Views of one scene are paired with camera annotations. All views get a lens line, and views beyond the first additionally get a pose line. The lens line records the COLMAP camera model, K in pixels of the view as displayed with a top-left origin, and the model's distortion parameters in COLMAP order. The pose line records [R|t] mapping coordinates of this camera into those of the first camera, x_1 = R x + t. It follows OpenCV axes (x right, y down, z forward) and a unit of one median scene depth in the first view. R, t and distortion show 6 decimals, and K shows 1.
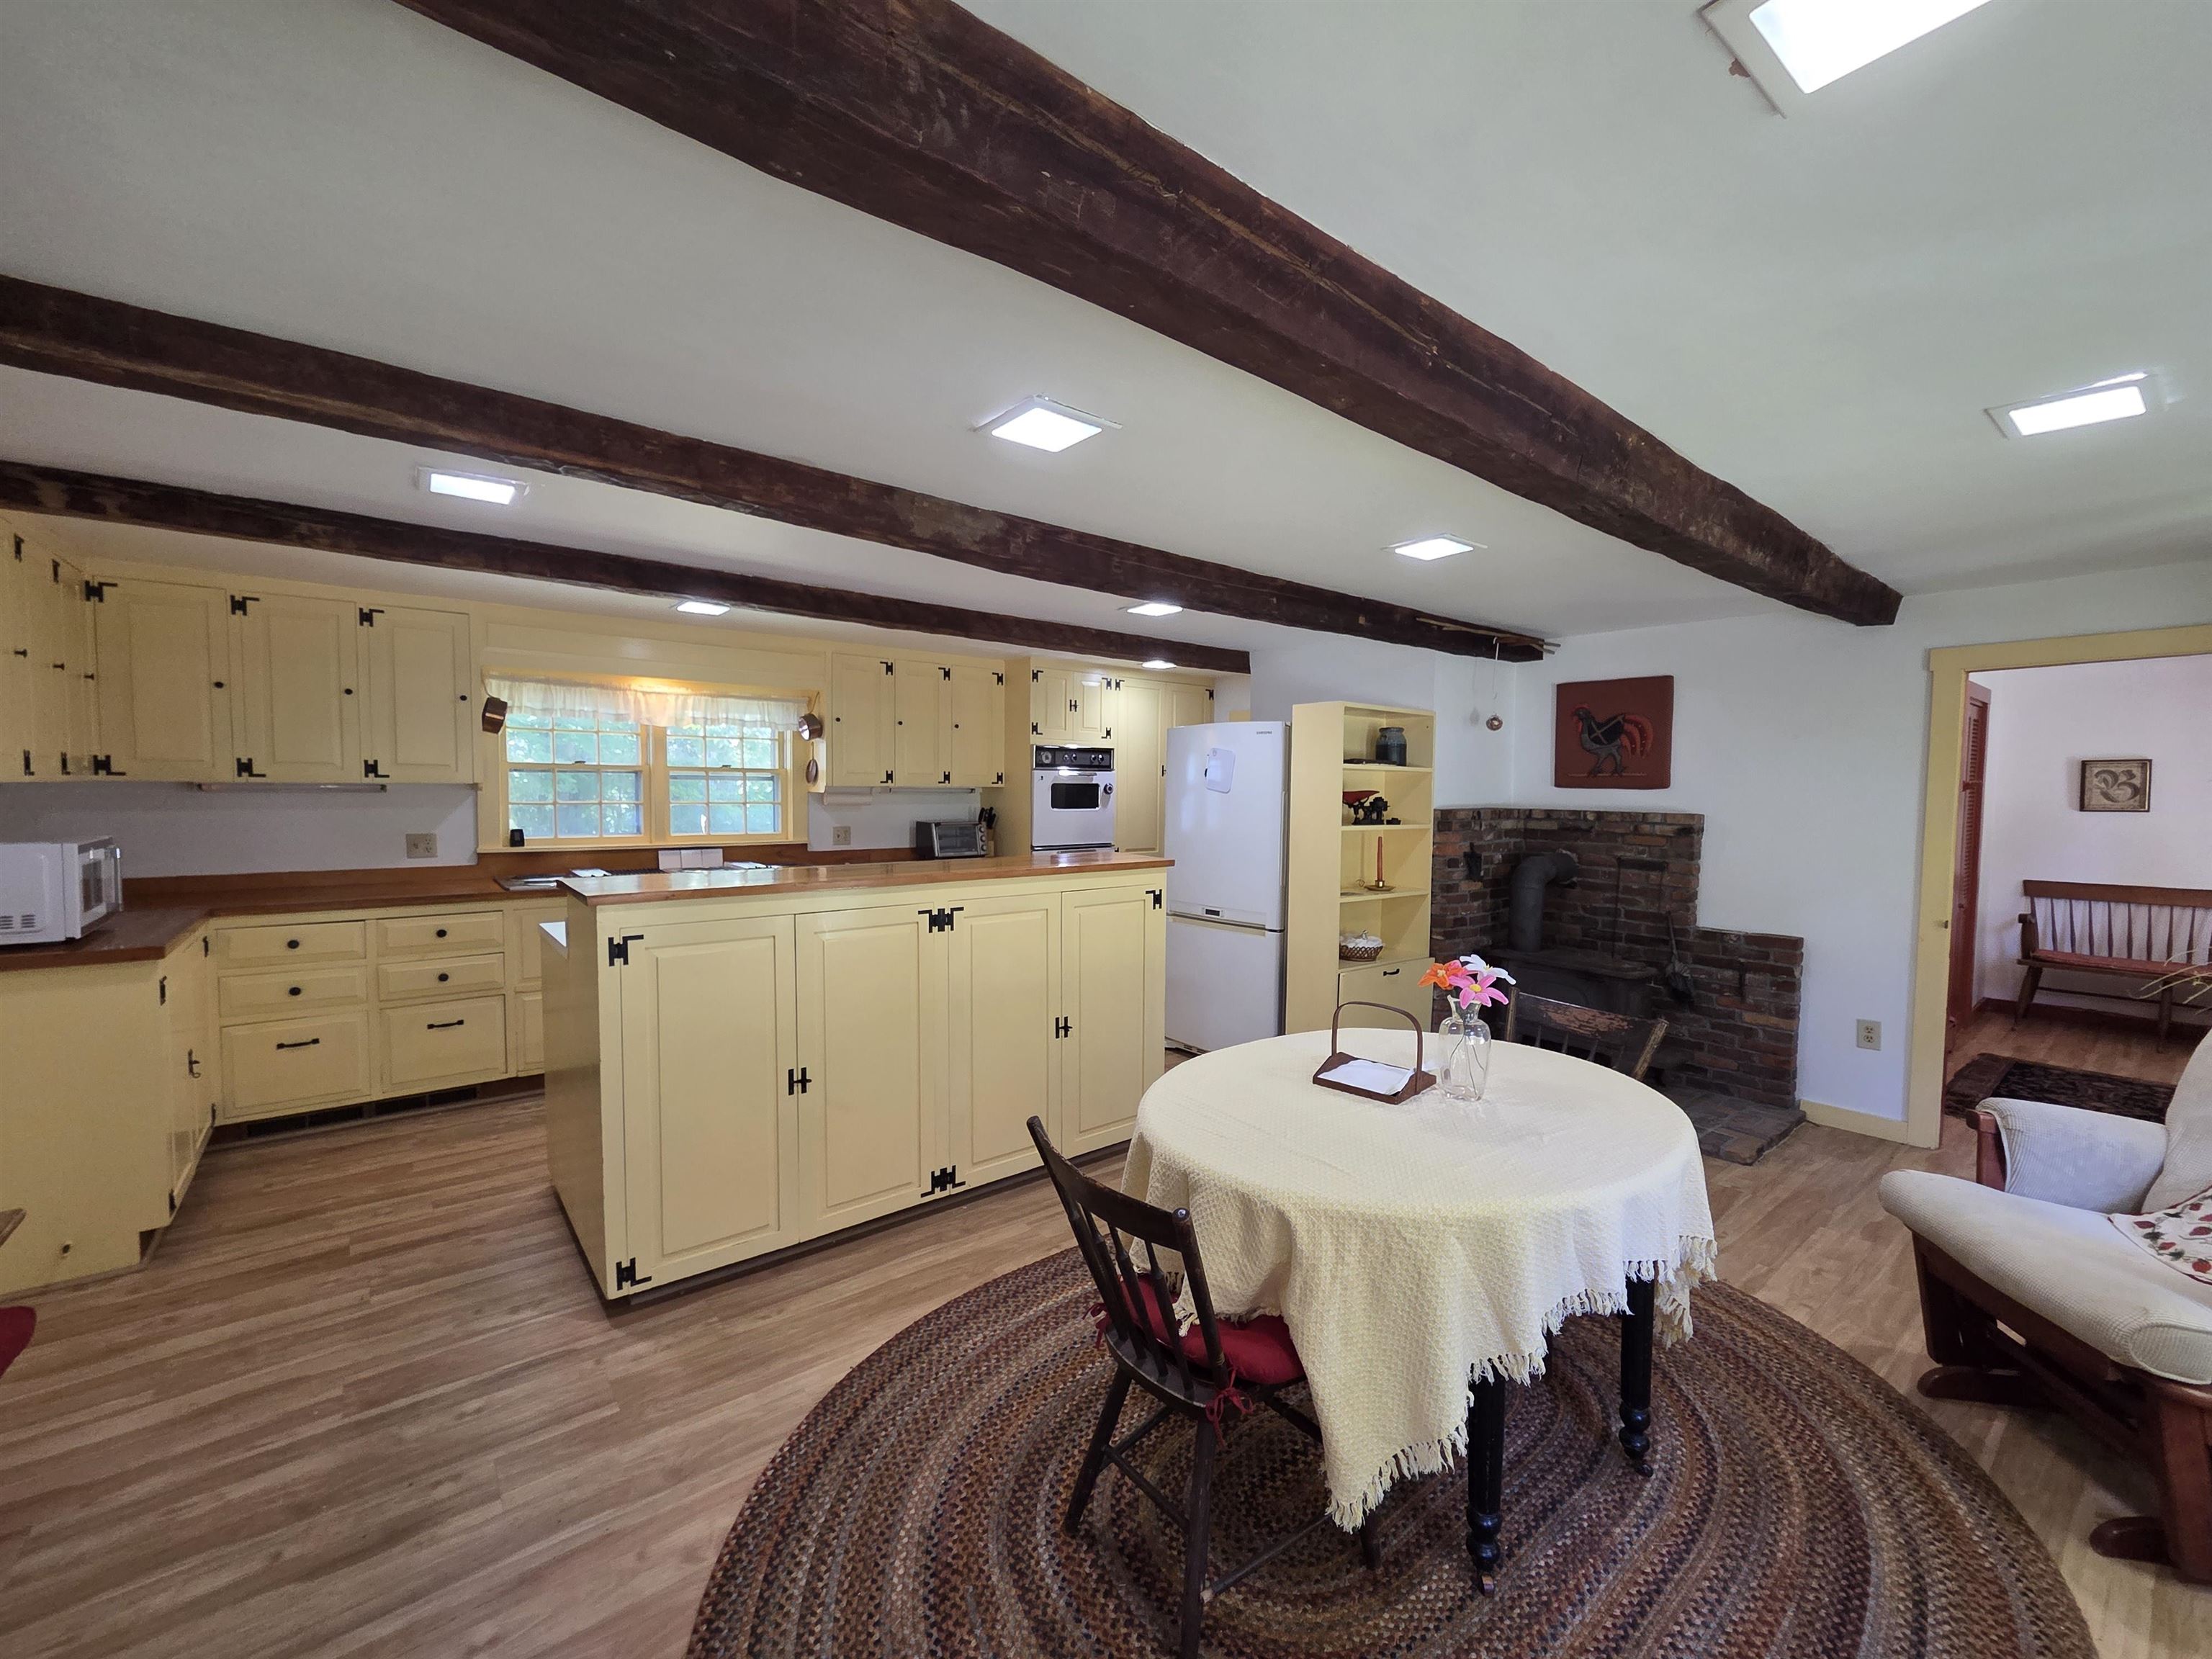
lens RADIAL K [[913.9, 0, 1109.8], [0, 913.9, 834.3], [0, 0, 1]] dist [0.001540, 0.000296]
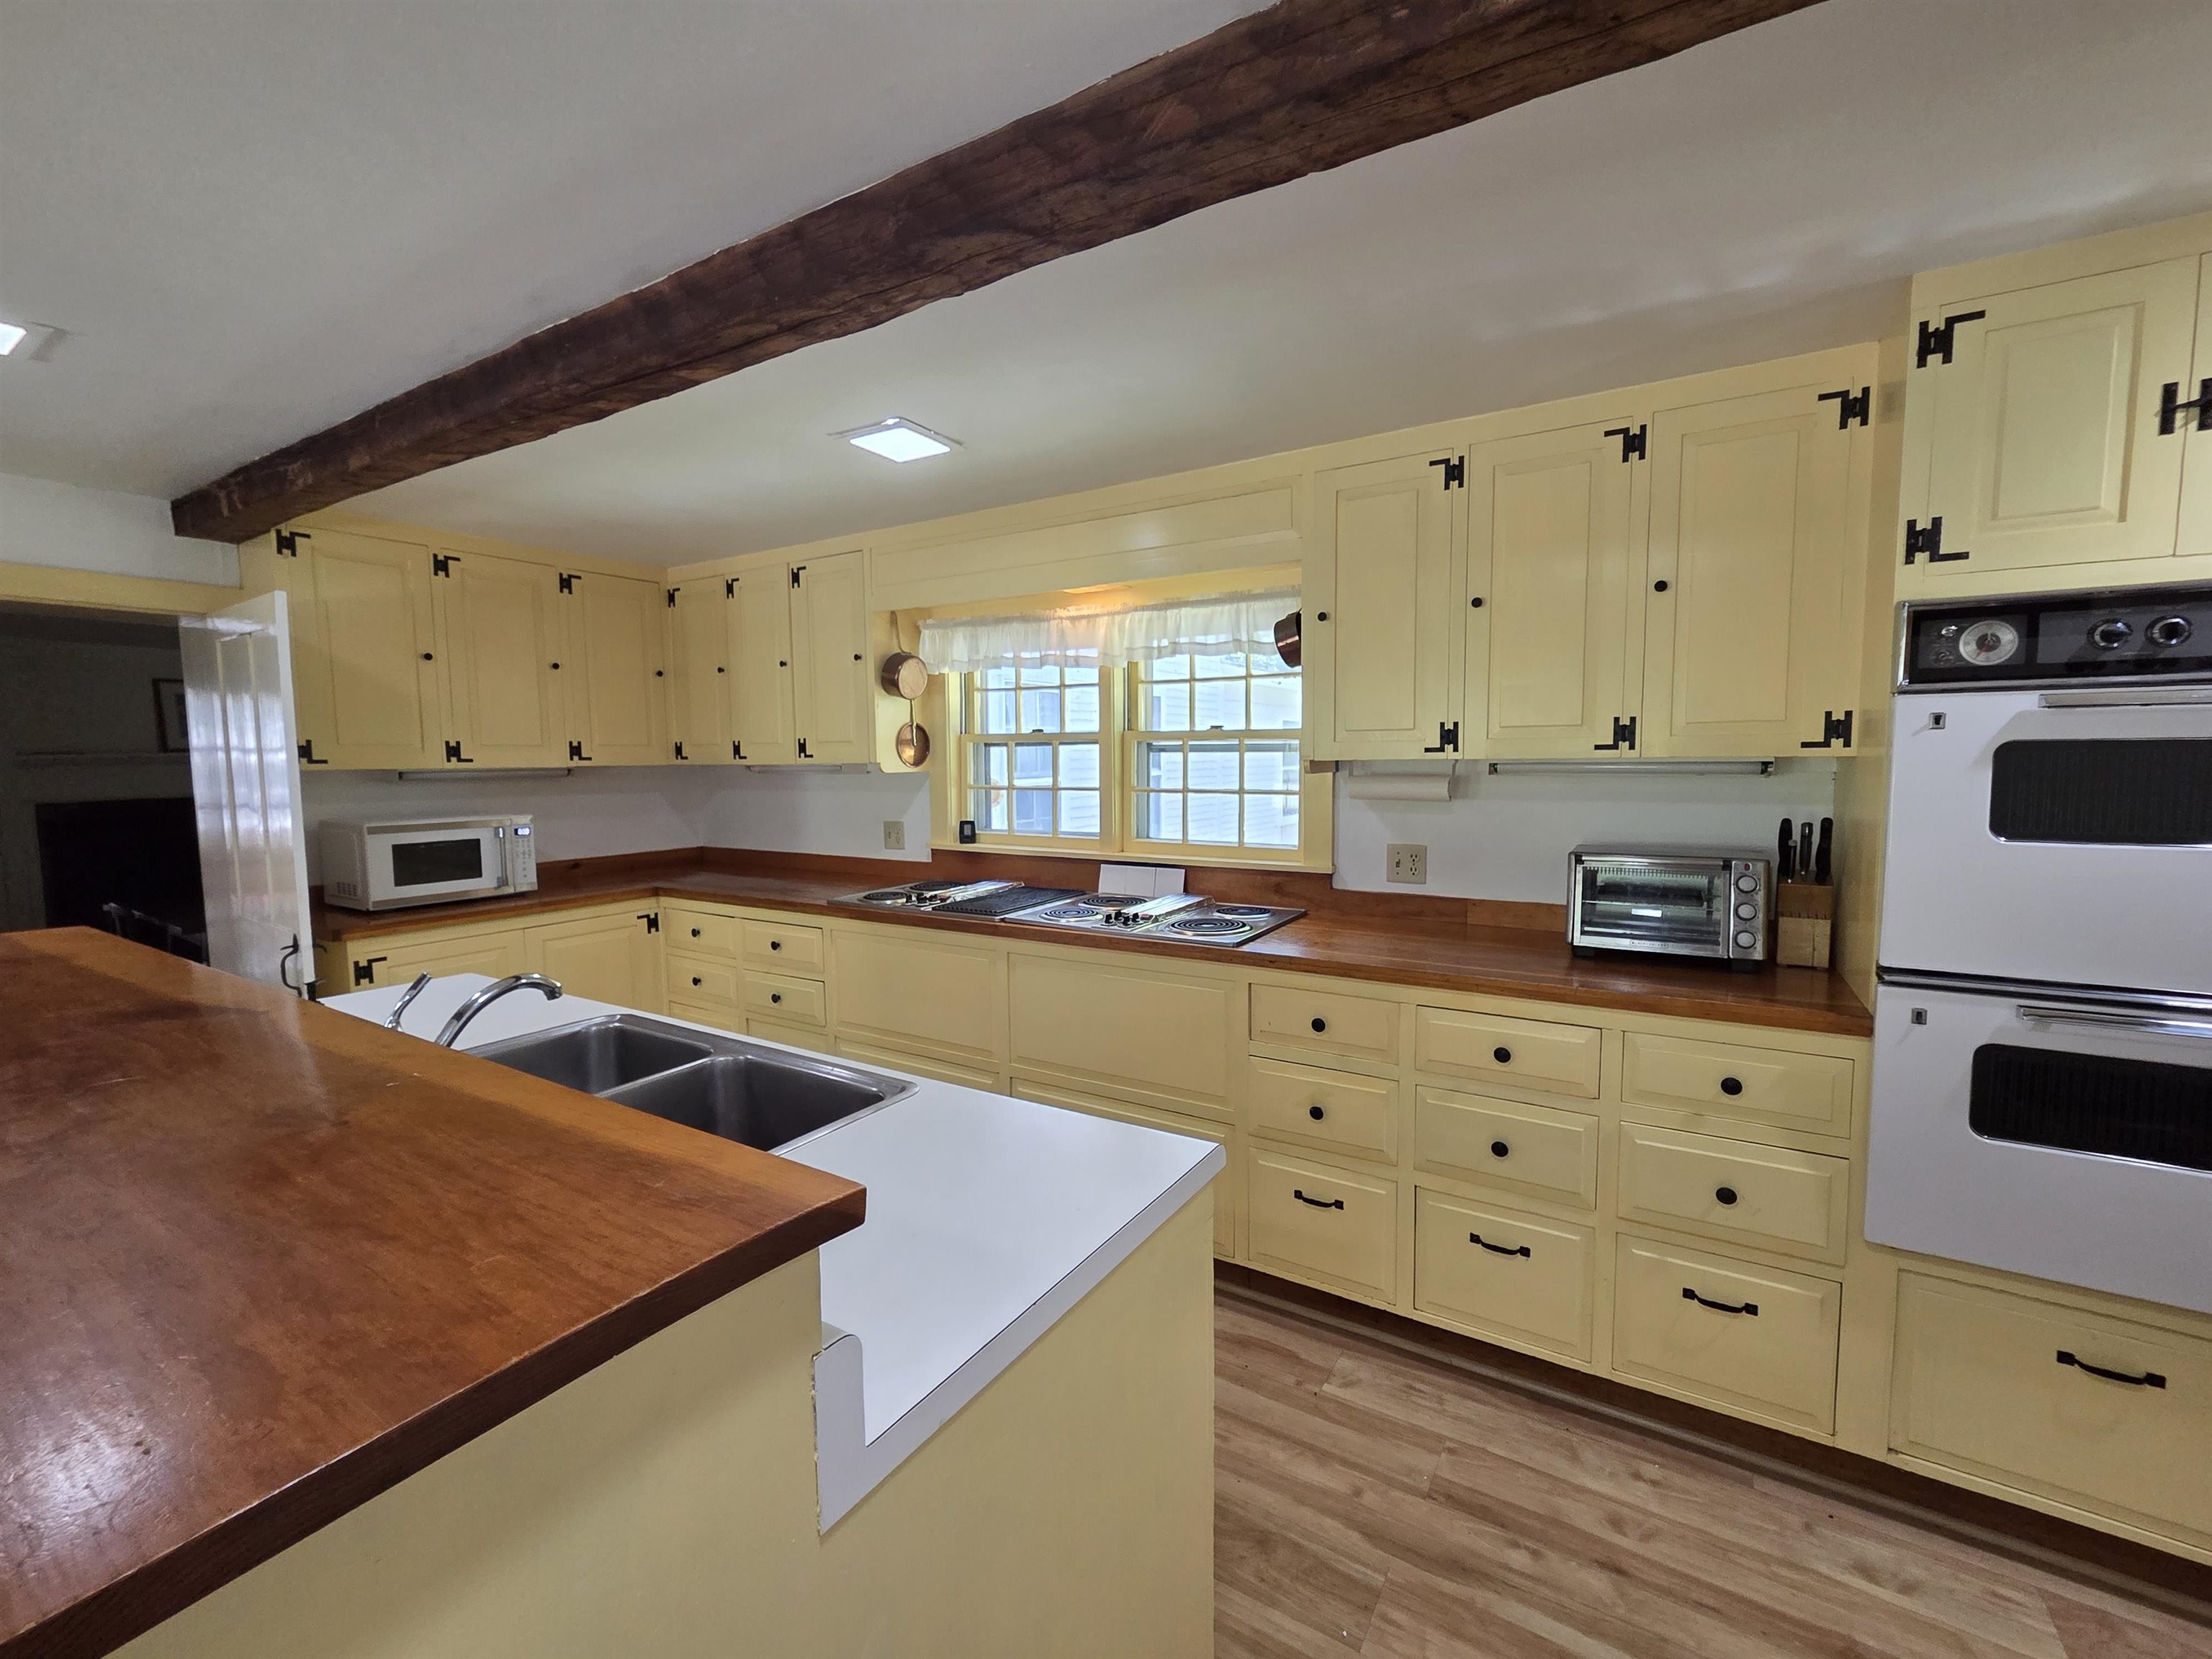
lens RADIAL K [[913.9, 0, 1124.0], [0, 913.9, 829.0], [0, 0, 1]] dist [0.001540, 0.000296]
pose [[0.336433, 0.061627, -0.939689, 0.136753], [-0.037894, 0.997934, 0.051880, -0.047856], [0.940945, 0.018154, 0.338073, 0.935718]]
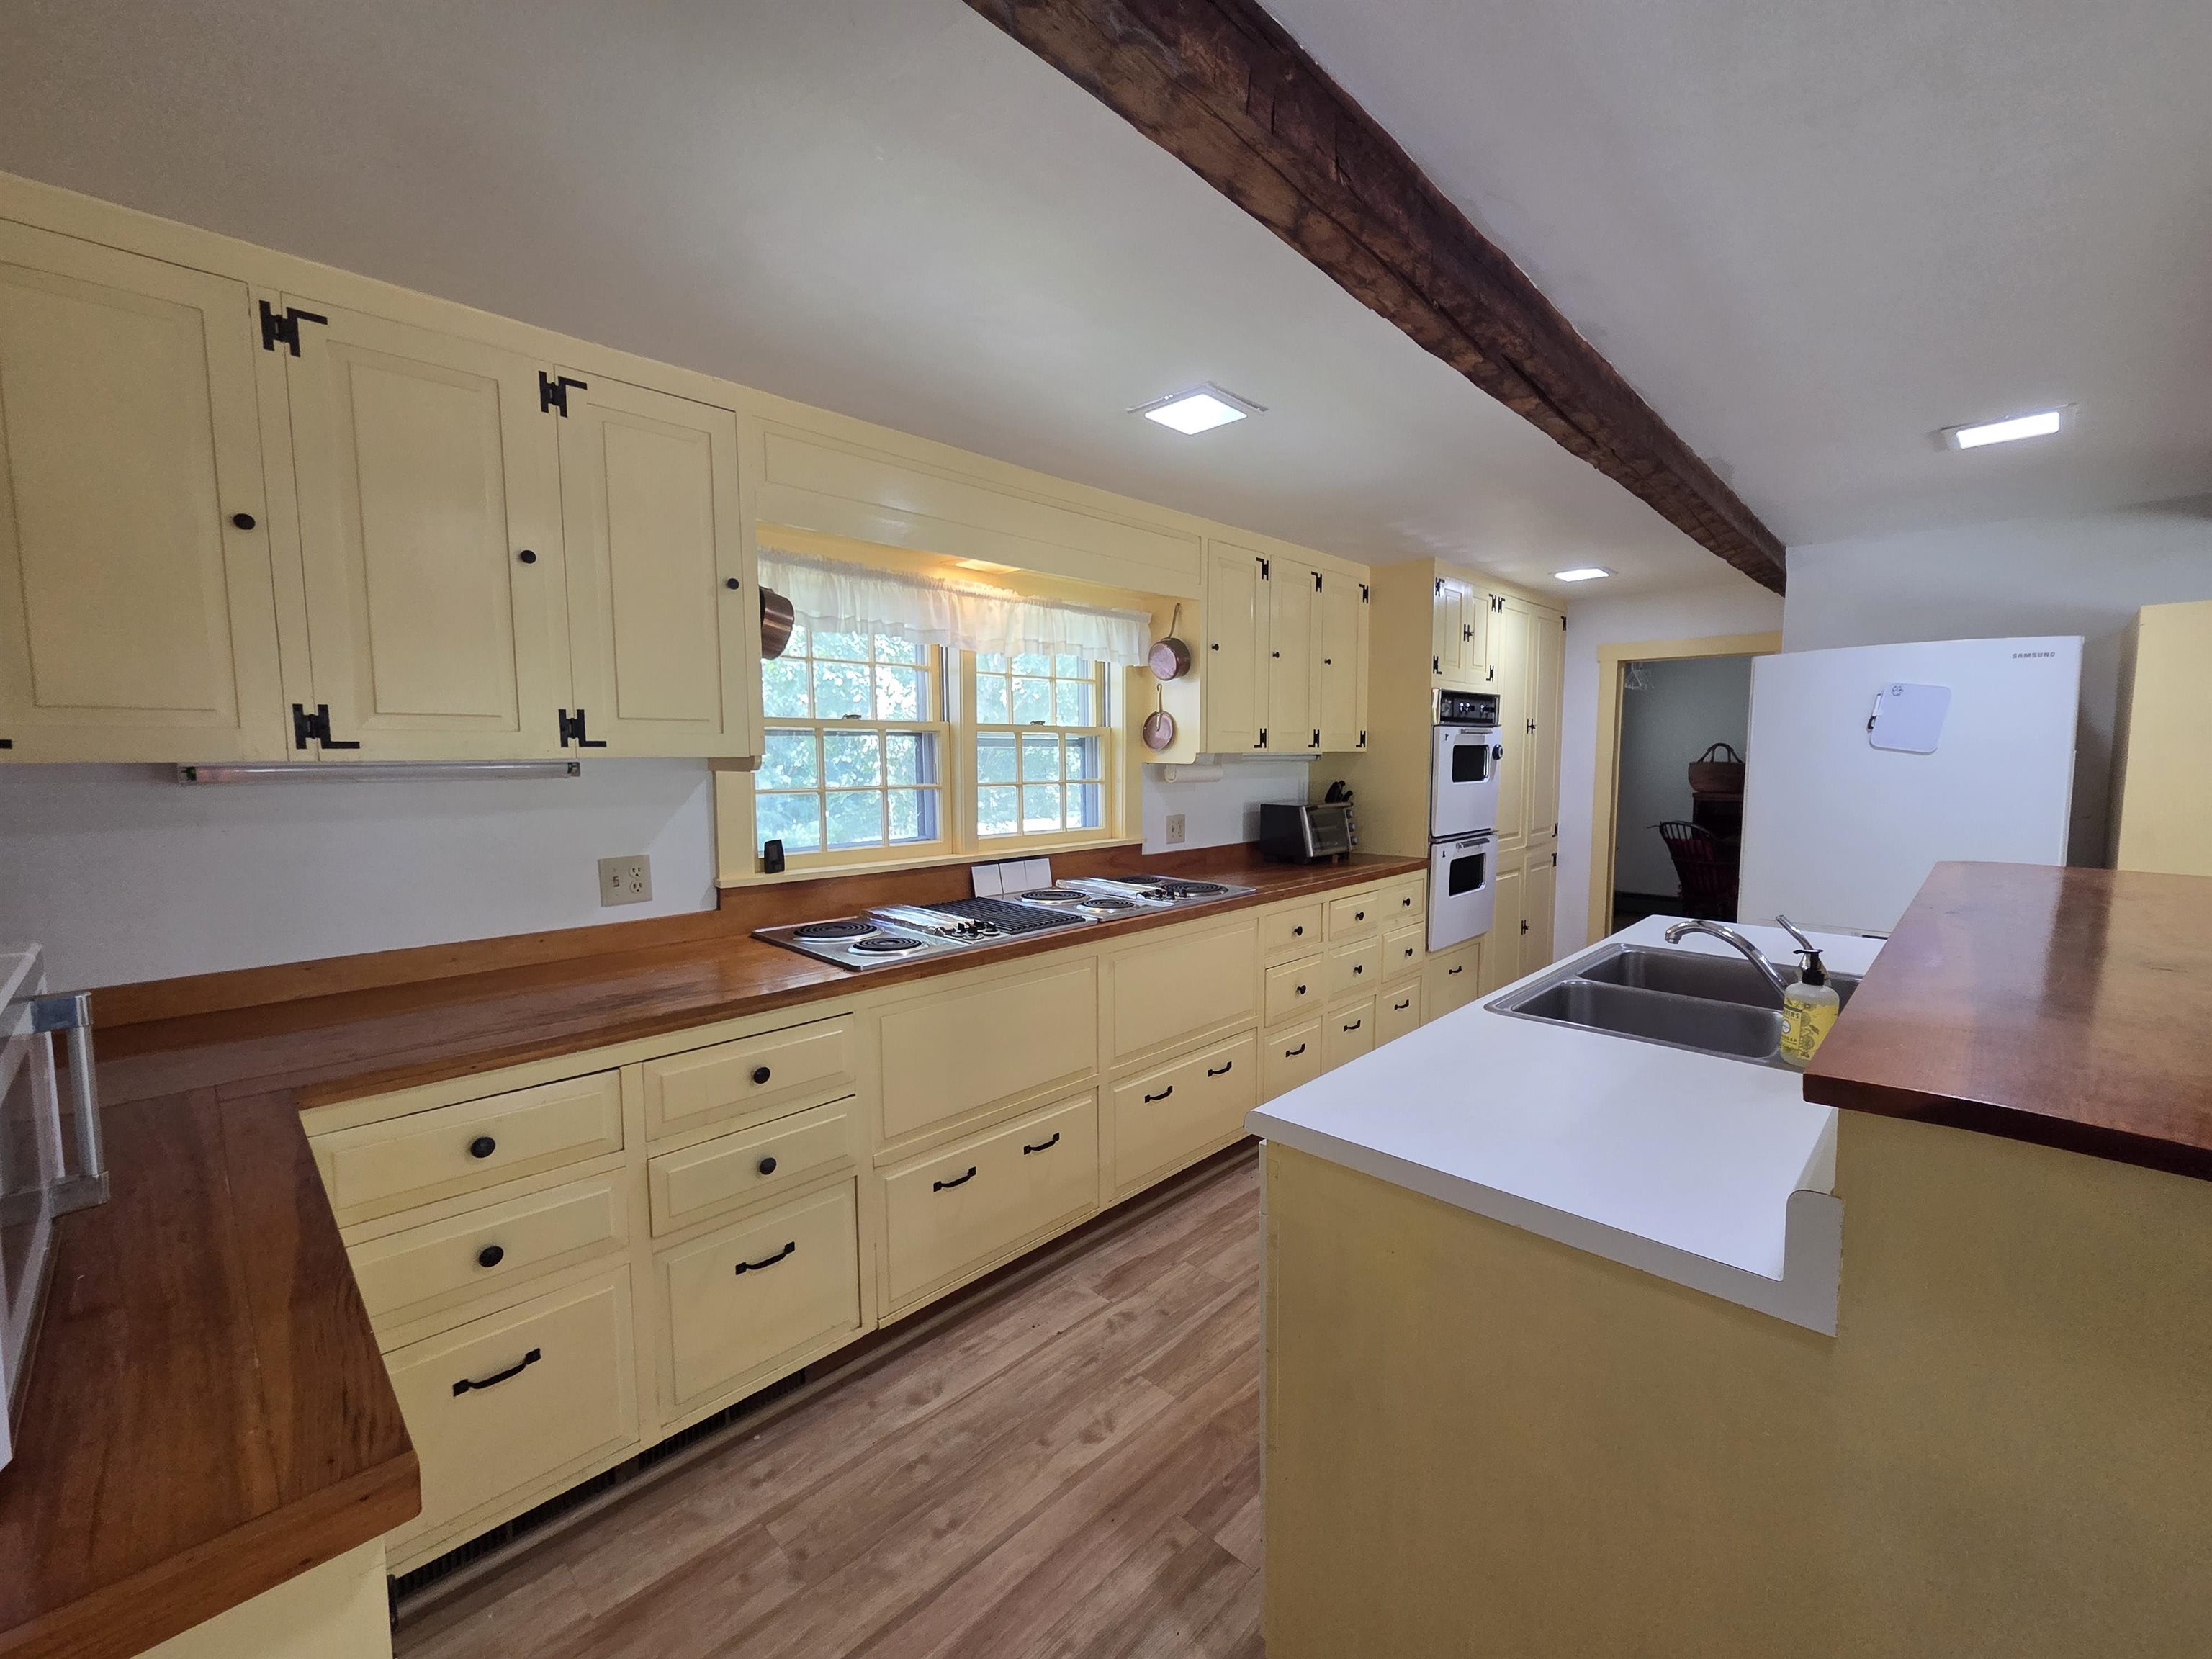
lens RADIAL K [[913.9, 0, 1108.6], [0, 913.9, 834.8], [0, 0, 1]] dist [0.001540, 0.000296]
pose [[0.993123, -0.024665, 0.114446, -0.554969], [0.020236, 0.999007, 0.039700, -0.028635], [-0.115311, -0.037111, 0.992636, 0.473529]]
